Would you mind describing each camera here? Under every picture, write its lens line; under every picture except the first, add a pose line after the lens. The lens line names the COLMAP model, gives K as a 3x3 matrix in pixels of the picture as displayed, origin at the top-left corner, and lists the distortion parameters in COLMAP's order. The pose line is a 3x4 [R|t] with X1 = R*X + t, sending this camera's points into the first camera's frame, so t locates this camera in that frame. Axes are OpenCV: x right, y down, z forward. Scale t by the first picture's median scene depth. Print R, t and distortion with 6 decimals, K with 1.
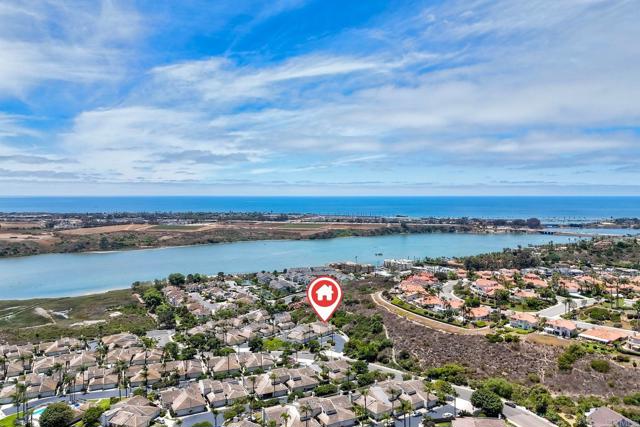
lens RADIAL K [[481.1, 0, 323.6], [0, 481.1, 178.5], [0, 0, 1]] dist [0.099539, -0.098884]
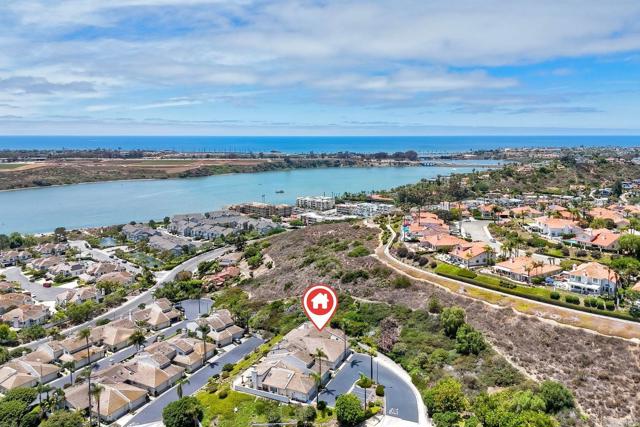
lens RADIAL K [[458.7, 0, 340.5], [0, 458.7, 163.9], [0, 0, 1]] dist [0.067690, -0.080264]
pose [[0.939111, -0.015960, 0.343242, -0.042903], [-0.015973, 0.995813, 0.090003, 0.028607], [-0.343241, -0.090006, 0.934925, 0.179821]]
